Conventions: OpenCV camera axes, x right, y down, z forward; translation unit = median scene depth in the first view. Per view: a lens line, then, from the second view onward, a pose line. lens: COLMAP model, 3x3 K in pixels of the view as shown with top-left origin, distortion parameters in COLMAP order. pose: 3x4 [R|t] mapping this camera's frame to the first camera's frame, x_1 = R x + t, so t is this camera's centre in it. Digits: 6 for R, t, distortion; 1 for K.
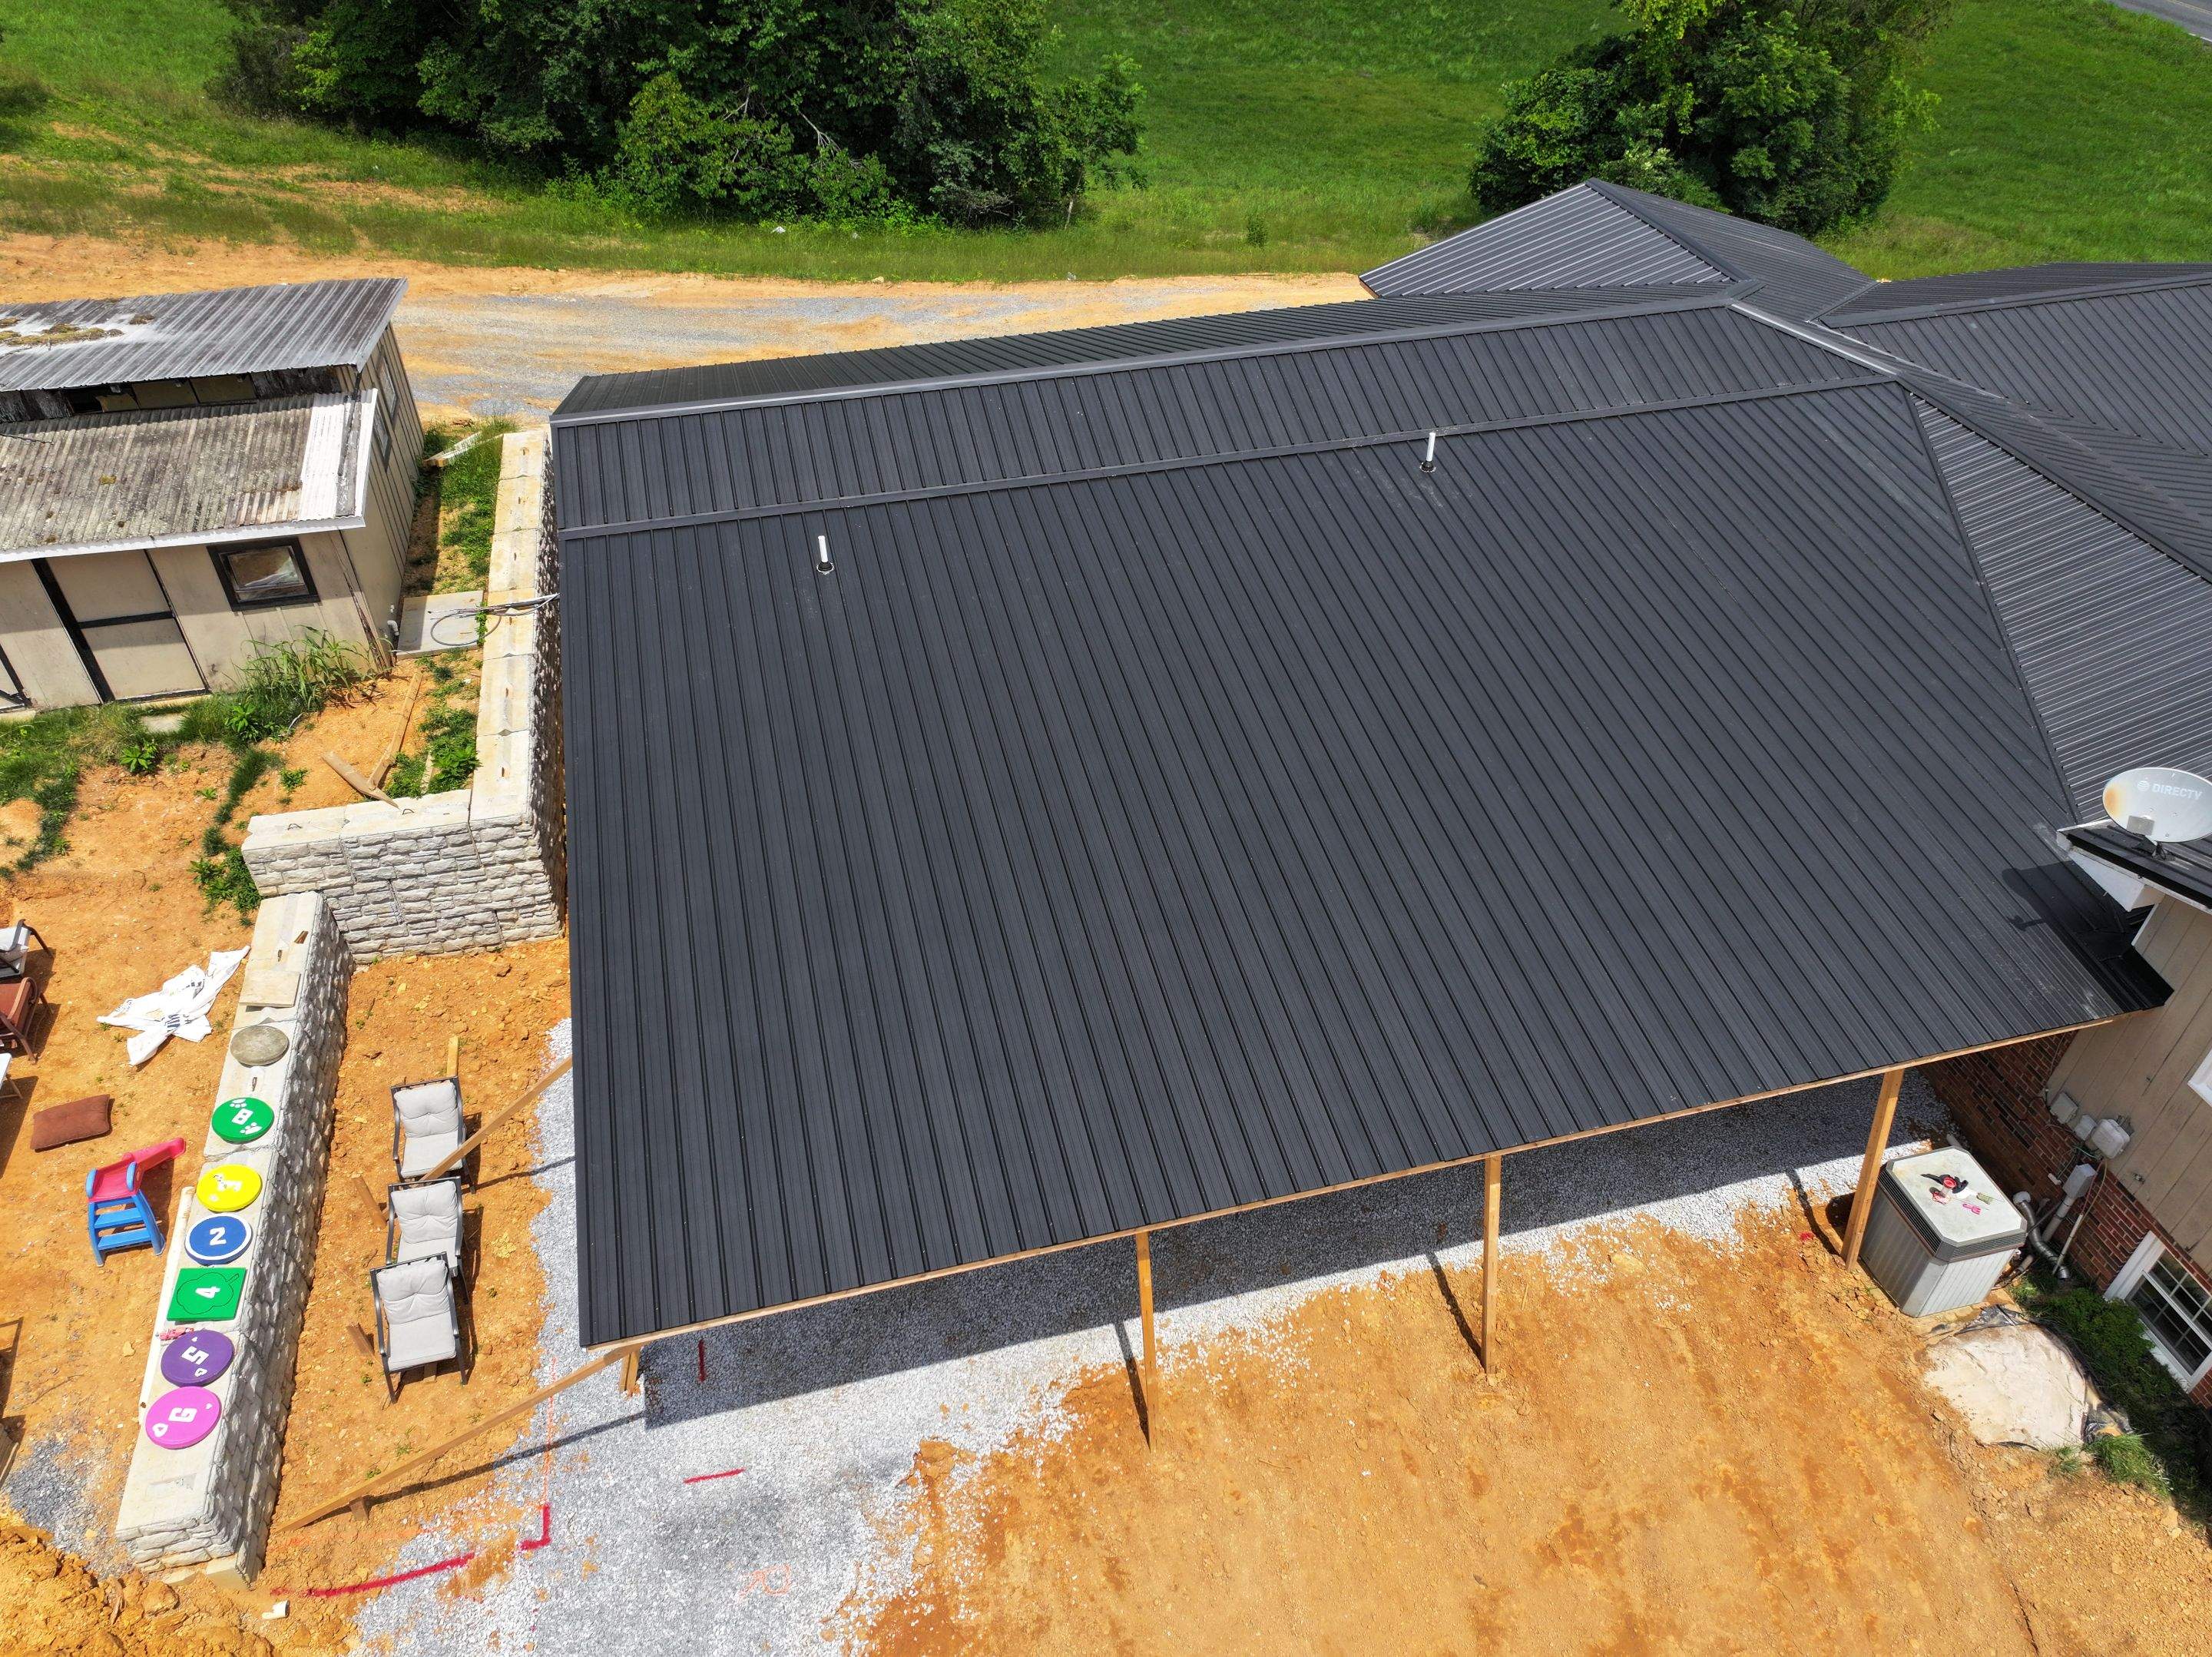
lens RADIAL K [[1548.7, 0, 1109.6], [0, 1548.7, 829.7], [0, 0, 1]] dist [0.000576, 0.018273]
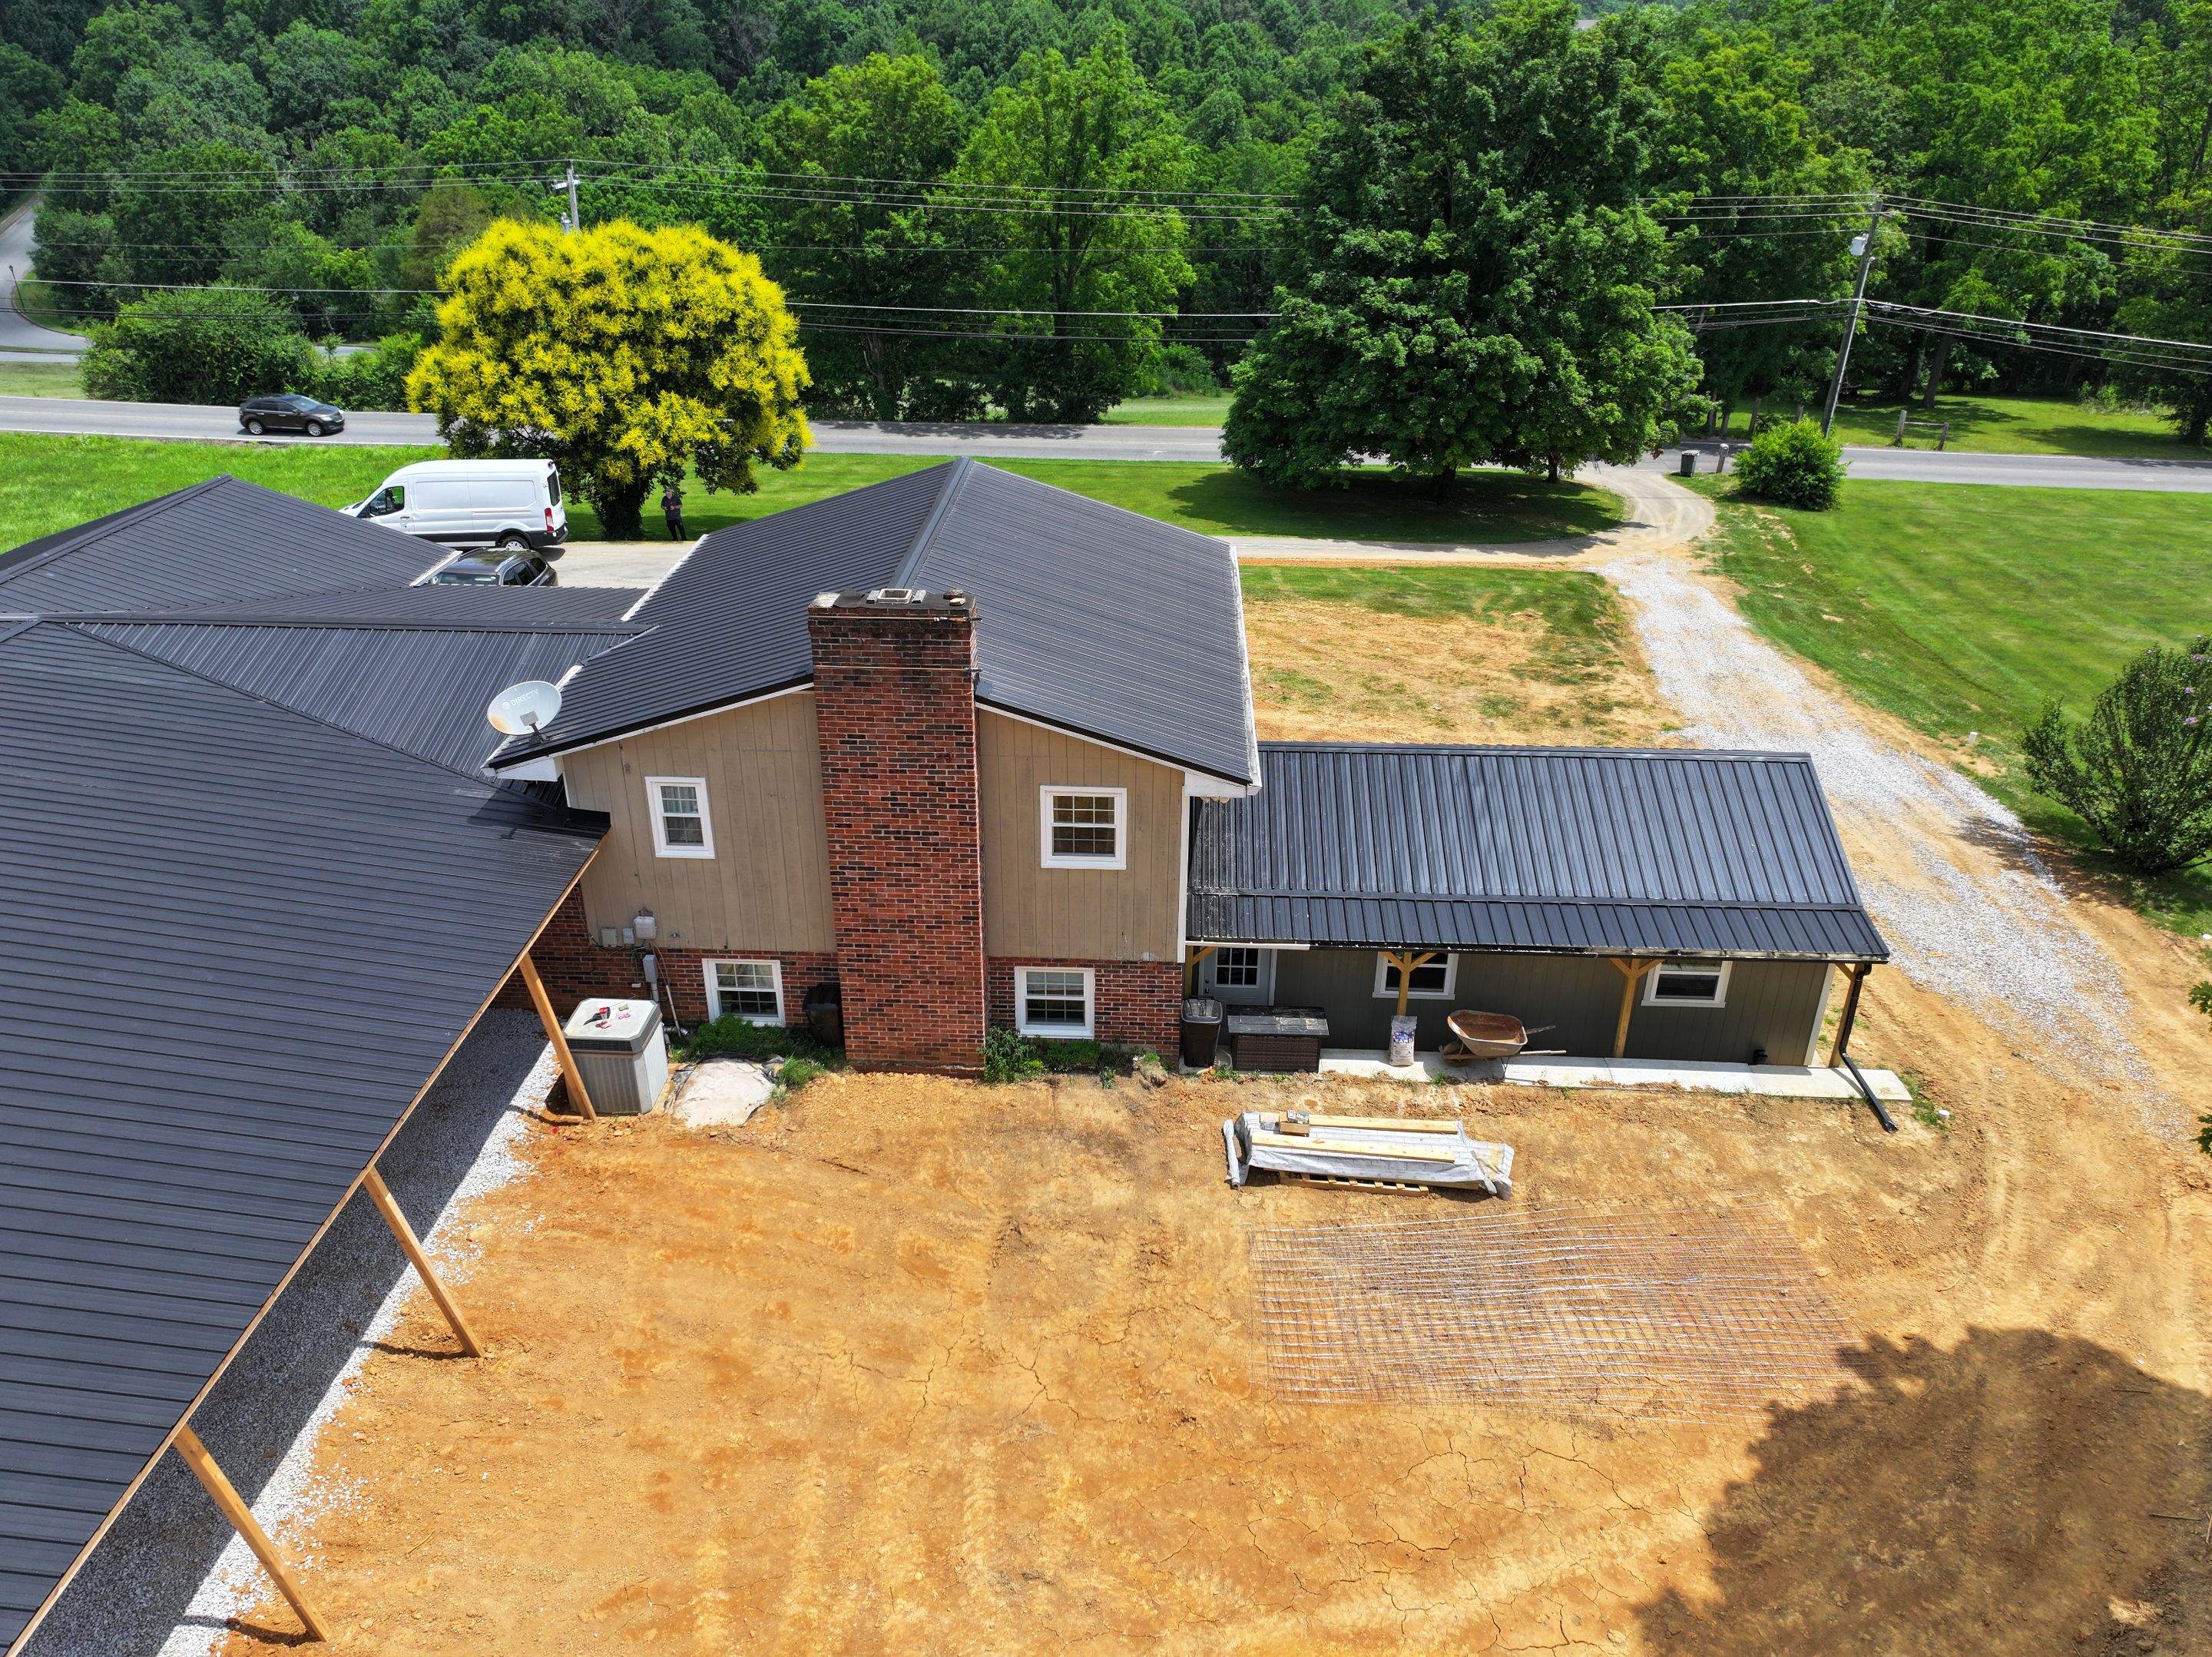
lens RADIAL K [[1548.7, 0, 1097.1], [0, 1548.7, 826.0], [0, 0, 1]] dist [0.000576, 0.018273]
pose [[0.298141, -0.434069, 0.850115, -0.401618], [0.606636, 0.773785, 0.182344, 0.116659], [-0.736956, 0.461346, 0.494019, -0.056293]]
